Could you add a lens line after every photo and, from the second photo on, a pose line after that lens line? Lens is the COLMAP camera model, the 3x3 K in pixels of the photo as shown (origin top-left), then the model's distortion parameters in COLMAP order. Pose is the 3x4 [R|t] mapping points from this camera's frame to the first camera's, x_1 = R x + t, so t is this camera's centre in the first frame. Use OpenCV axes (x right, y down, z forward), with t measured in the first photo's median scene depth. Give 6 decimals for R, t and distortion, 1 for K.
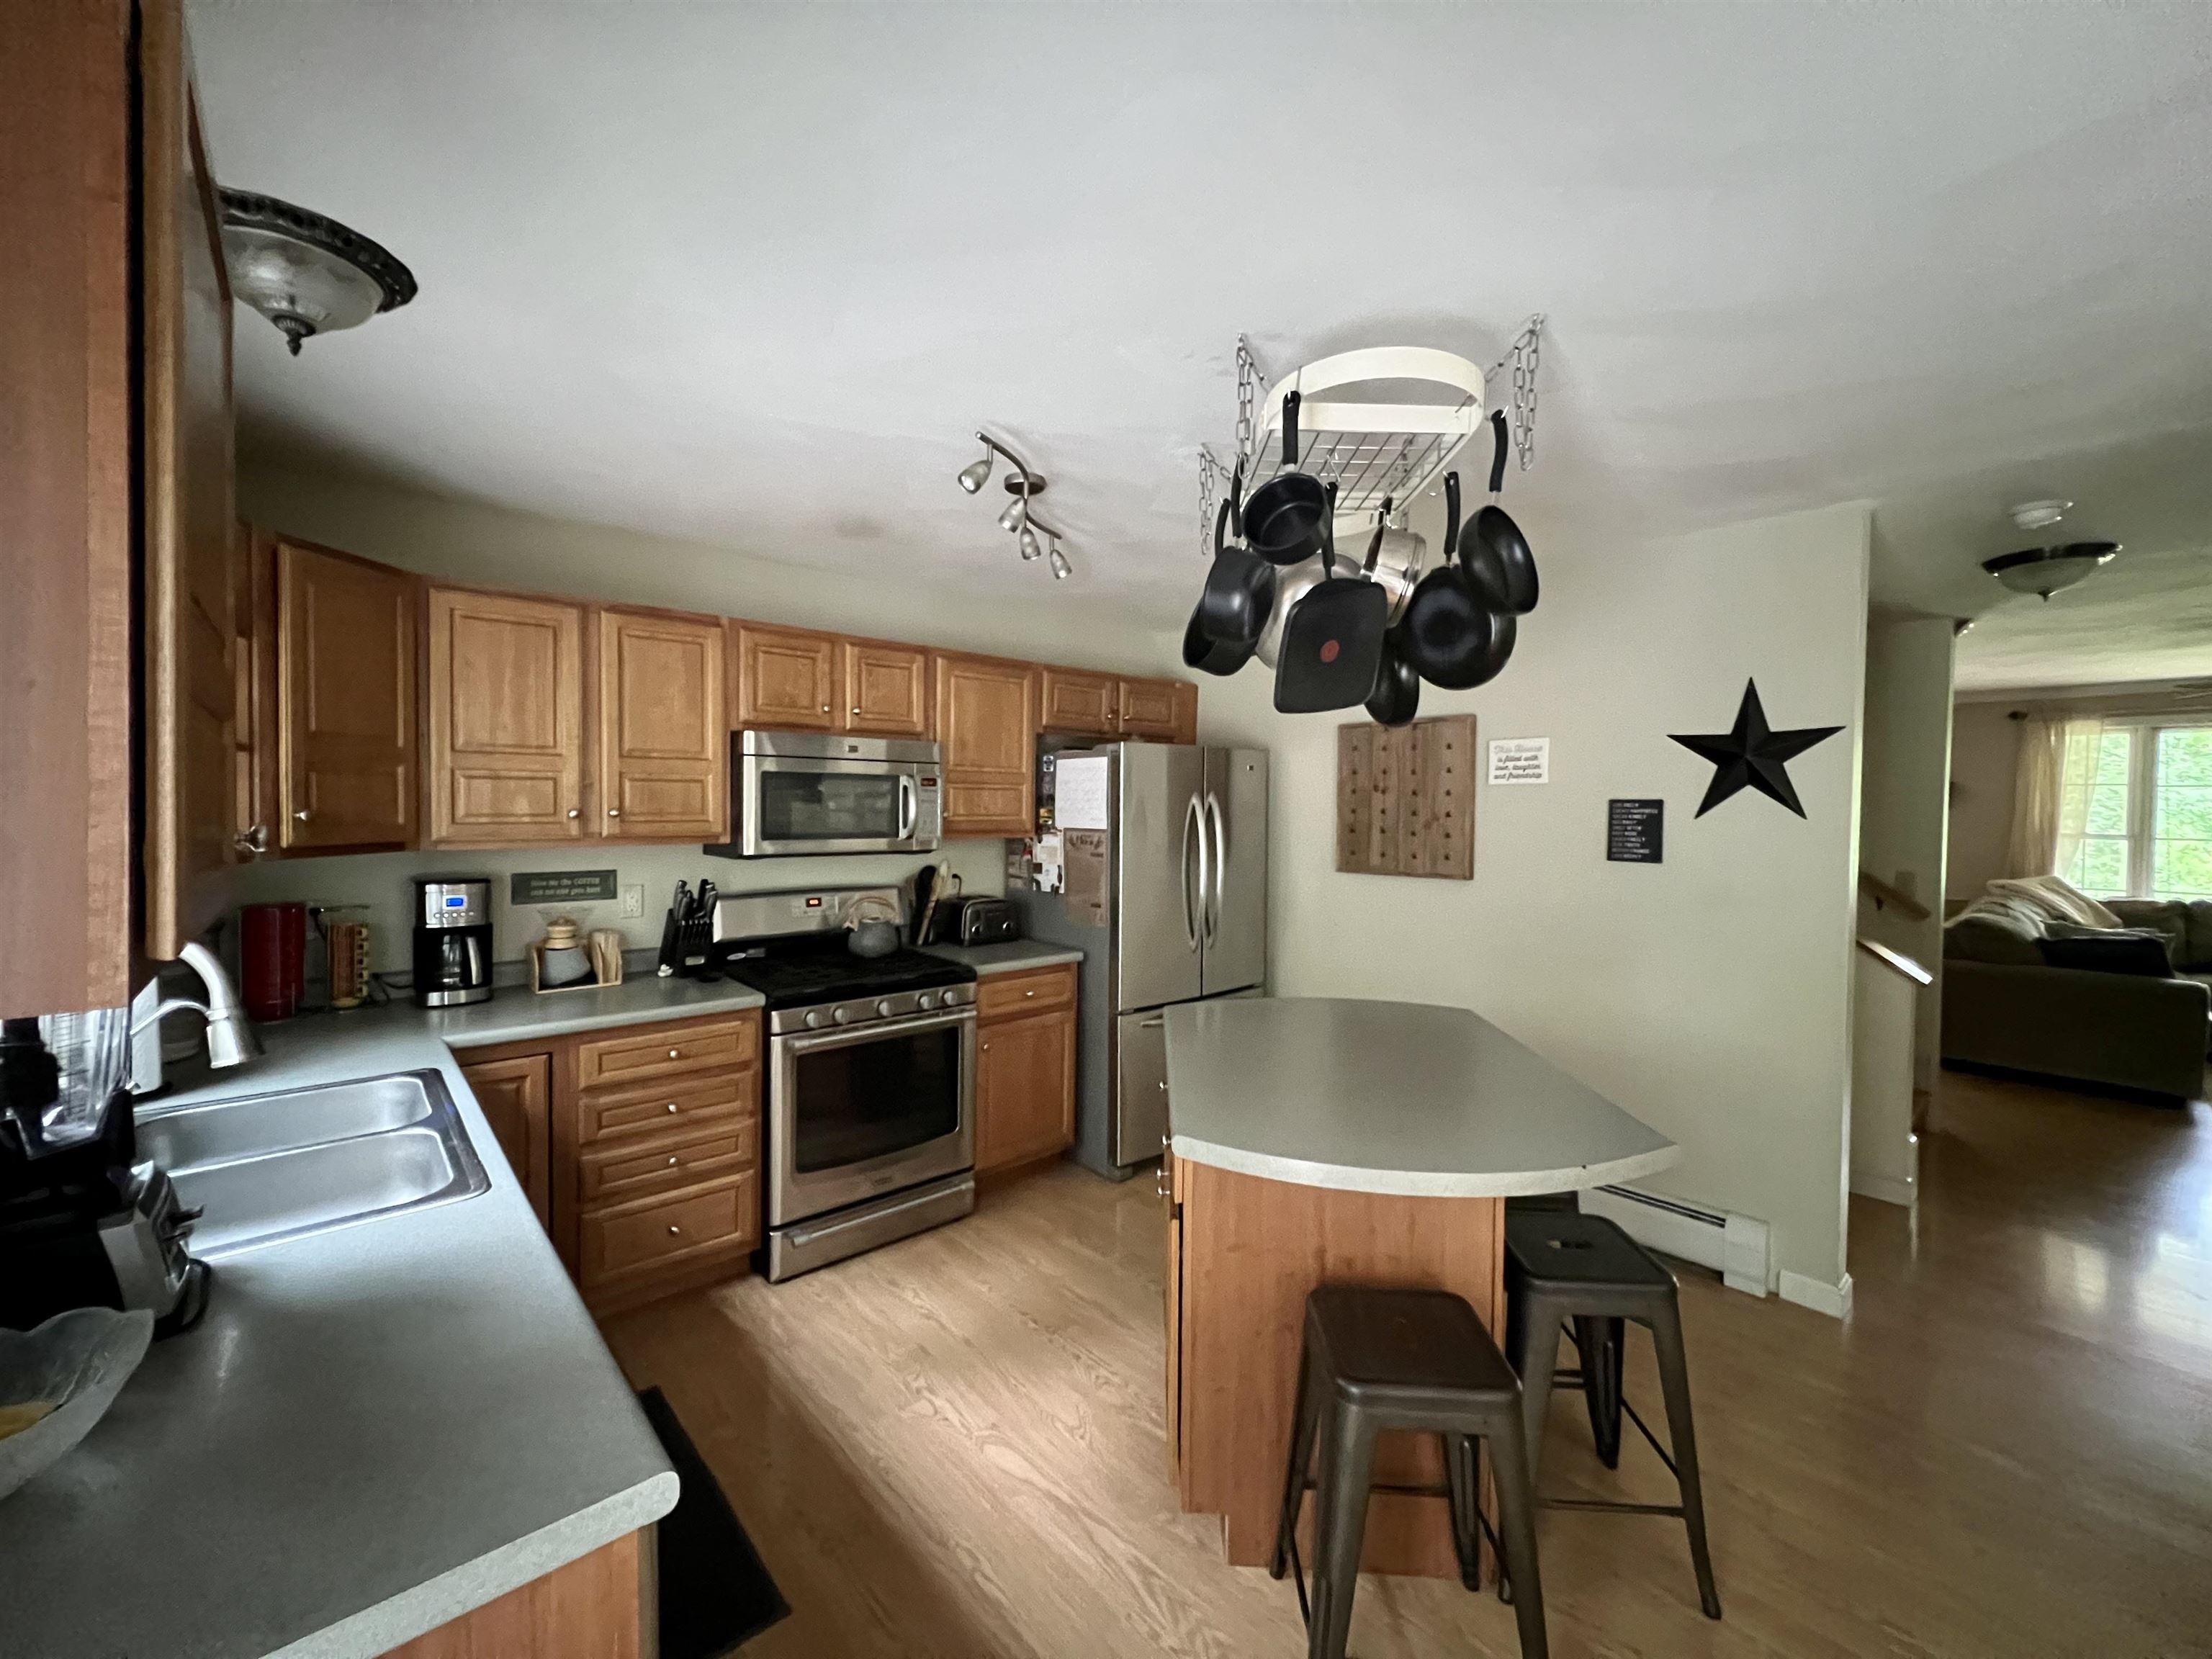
lens RADIAL K [[885.8, 0, 1106.0], [0, 885.8, 829.5], [0, 0, 1]] dist [0.003045, 0.000532]
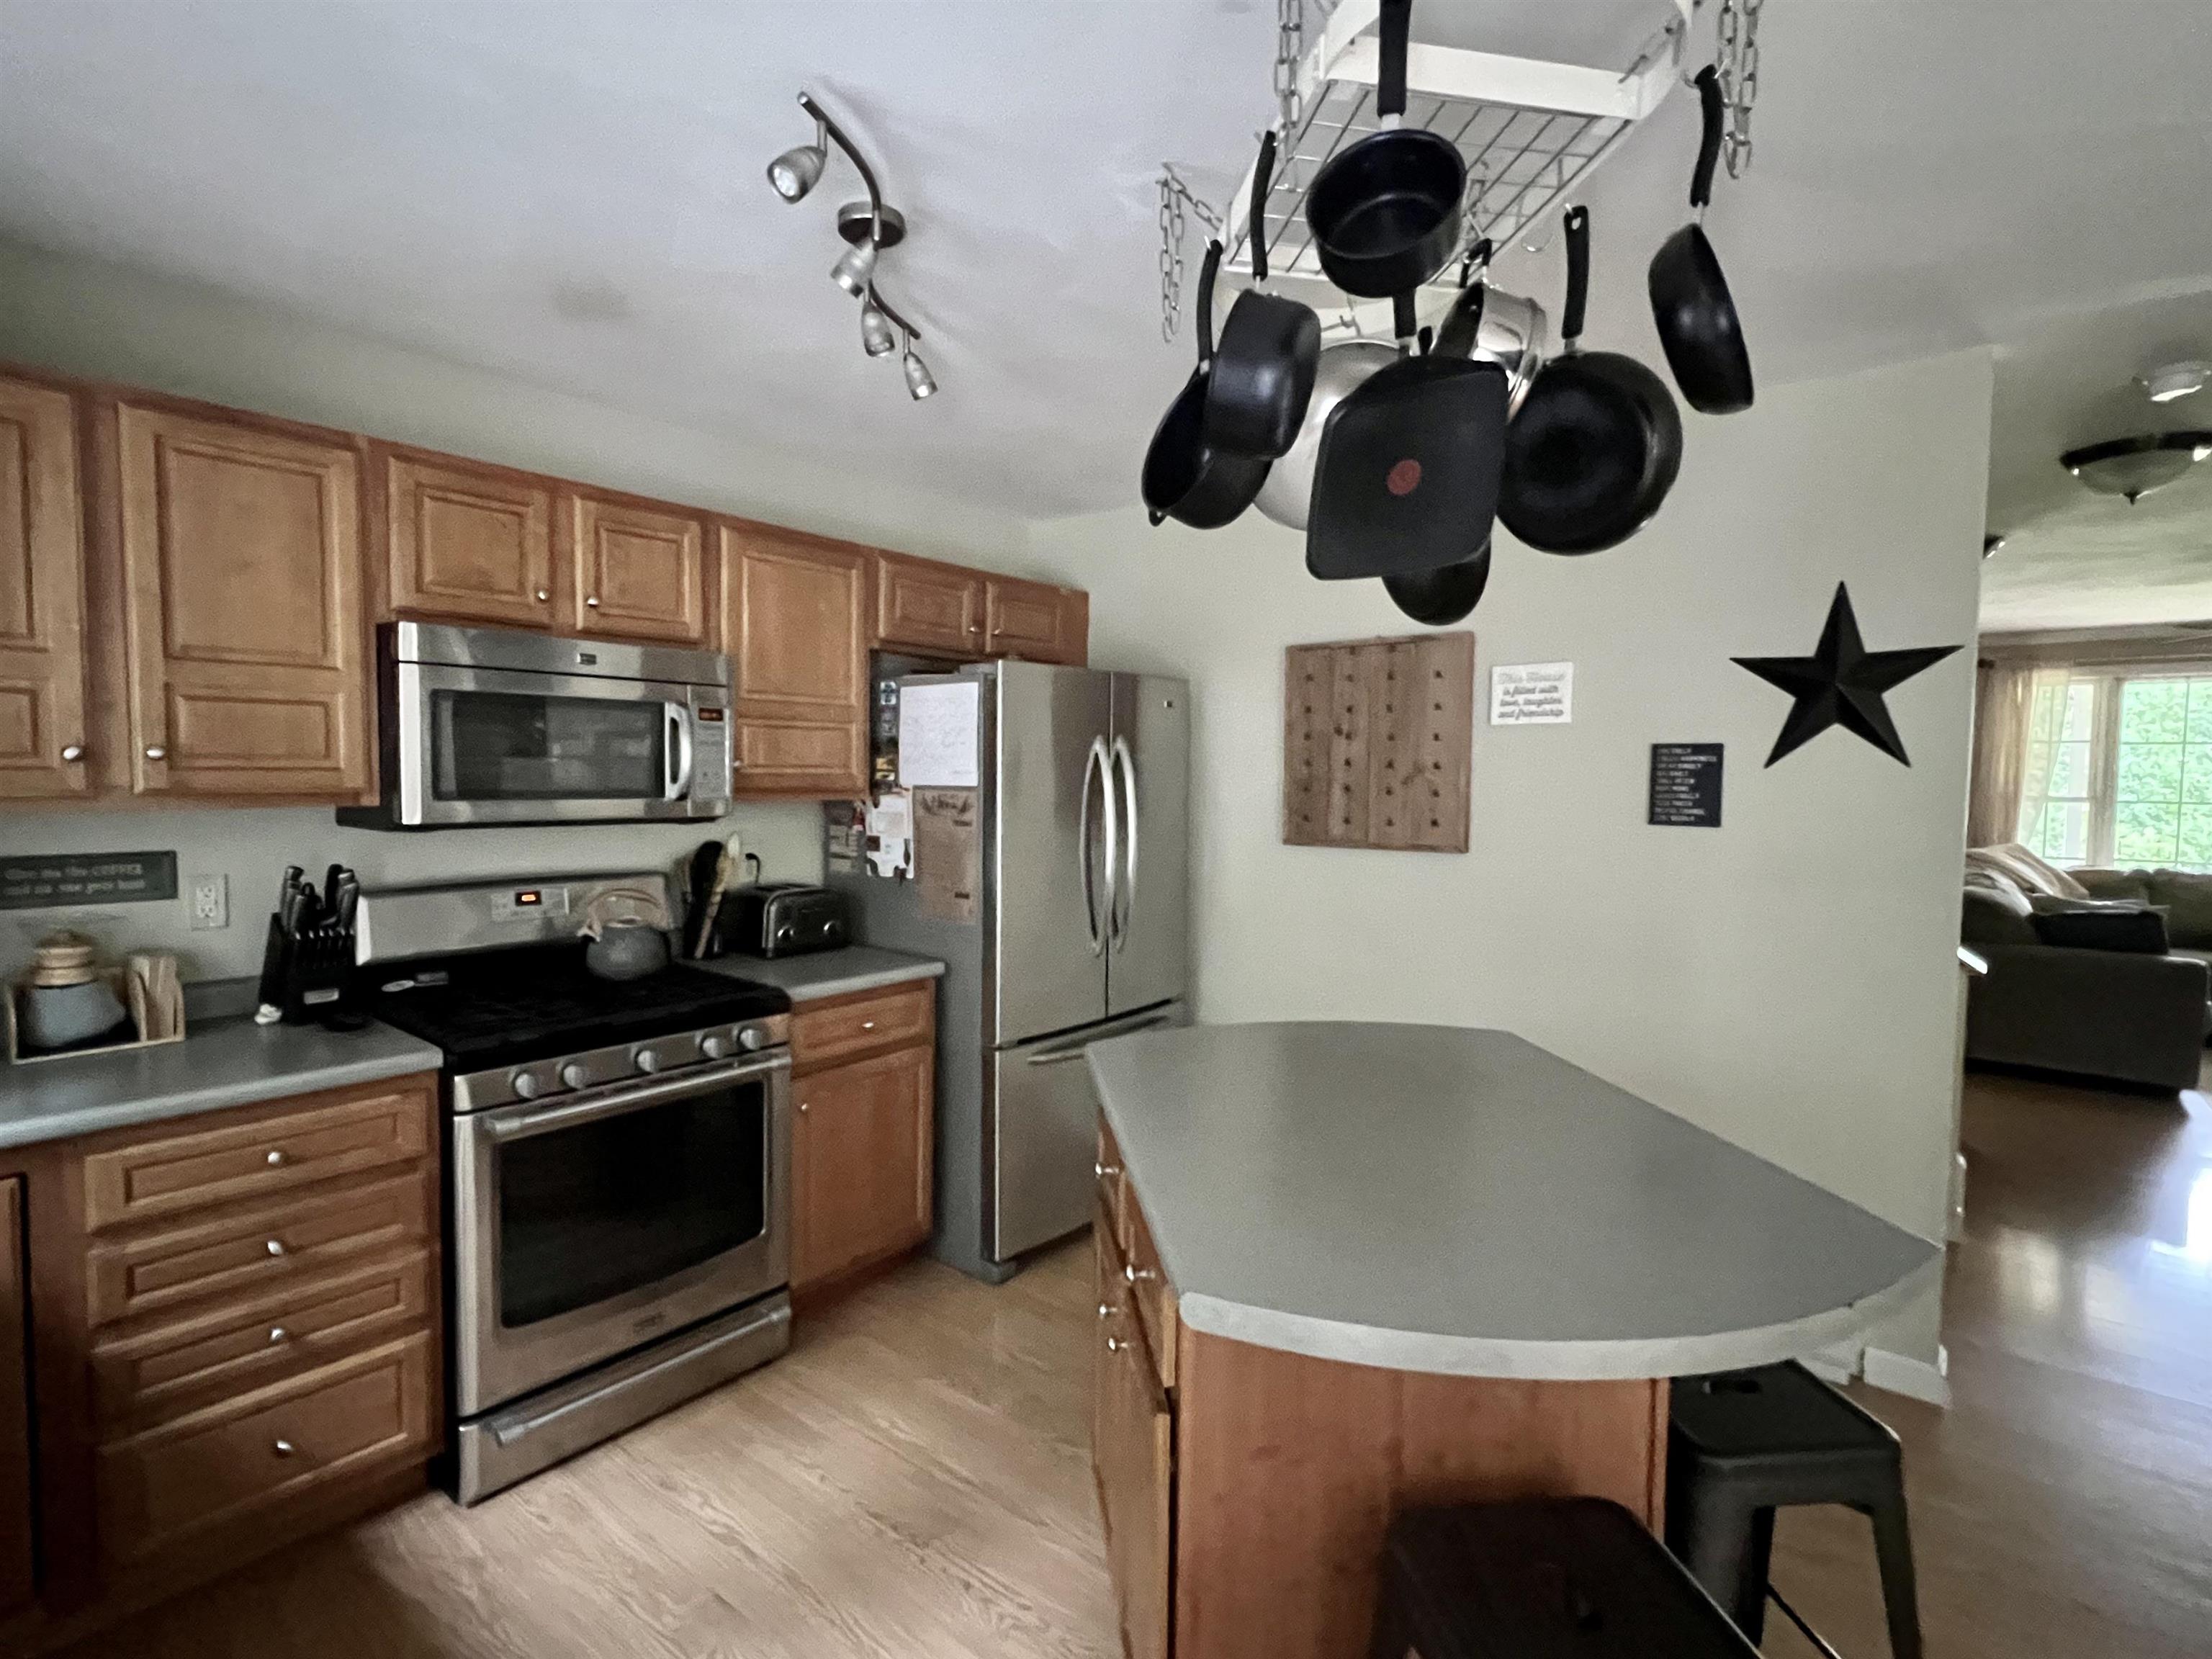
lens RADIAL K [[1088.8, 0, 1106.0], [0, 1088.8, 829.5], [0, 0, 1]] dist [0.001722, 0.001451]
pose [[0.987114, -0.007736, 0.159834, -0.043809], [0.003397, 0.999619, 0.027402, 0.012693], [-0.159985, -0.026506, 0.986764, 0.163510]]
